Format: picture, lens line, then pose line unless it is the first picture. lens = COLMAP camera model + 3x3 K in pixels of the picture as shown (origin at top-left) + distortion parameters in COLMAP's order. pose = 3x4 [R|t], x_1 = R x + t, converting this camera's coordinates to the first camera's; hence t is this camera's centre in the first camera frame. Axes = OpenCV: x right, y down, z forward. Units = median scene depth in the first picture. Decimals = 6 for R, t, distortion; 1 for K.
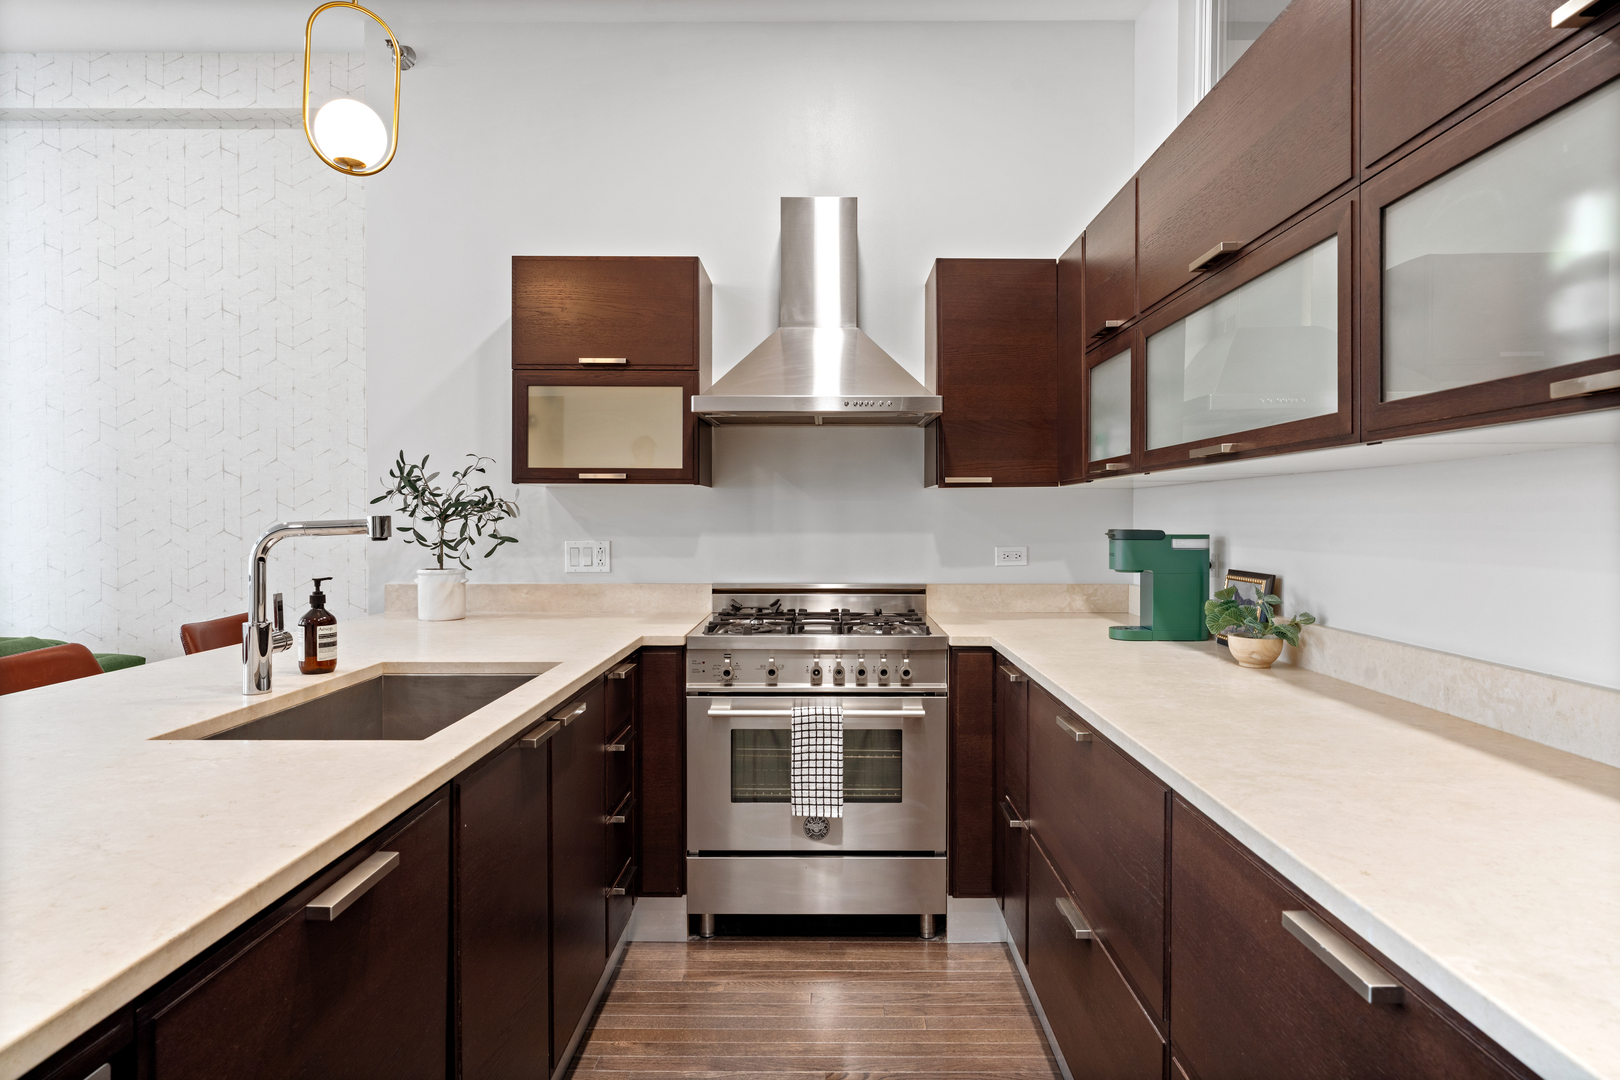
lens RADIAL K [[923.0, 0, 815.1], [0, 923.0, 497.0], [0, 0, 1]] dist [0.033991, -0.000082]
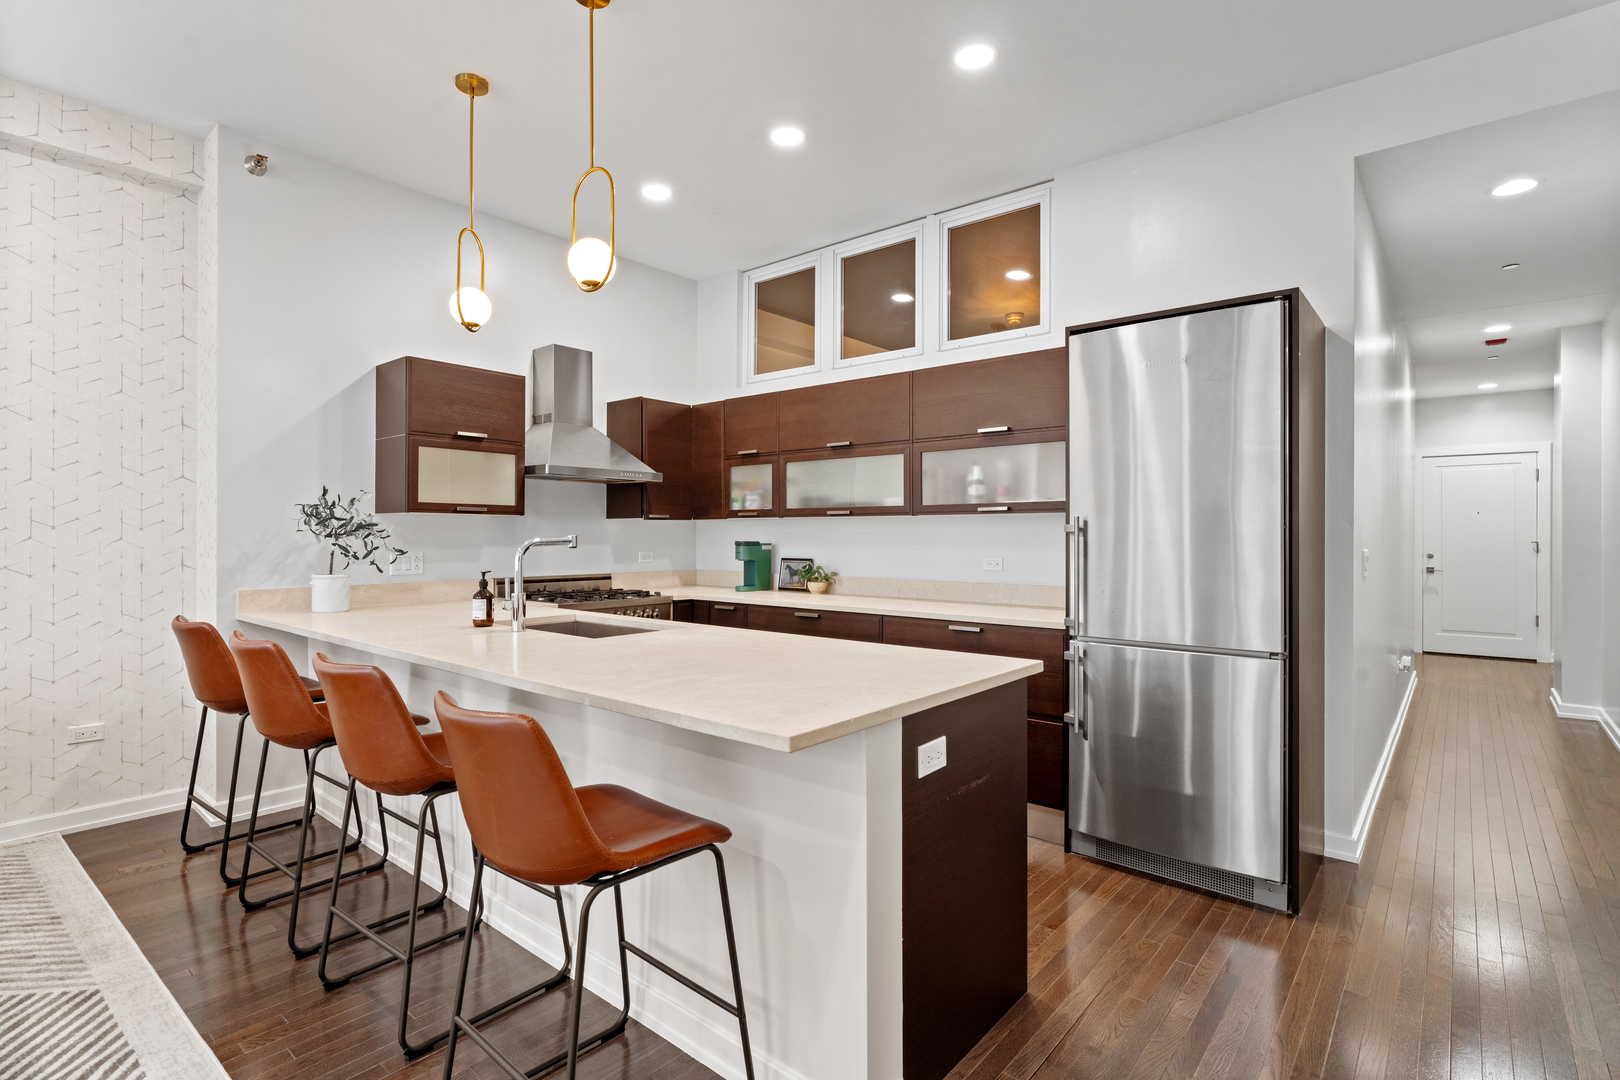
lens RADIAL K [[771.1, 0, 810.0], [0, 771.1, 540.0], [0, 0, 1]] dist [0.000750, 0.000223]
pose [[0.639535, -0.004398, 0.768750, -0.923487], [-0.018756, 0.999597, 0.021323, -0.009780], [-0.768533, -0.028056, 0.639194, -0.278276]]
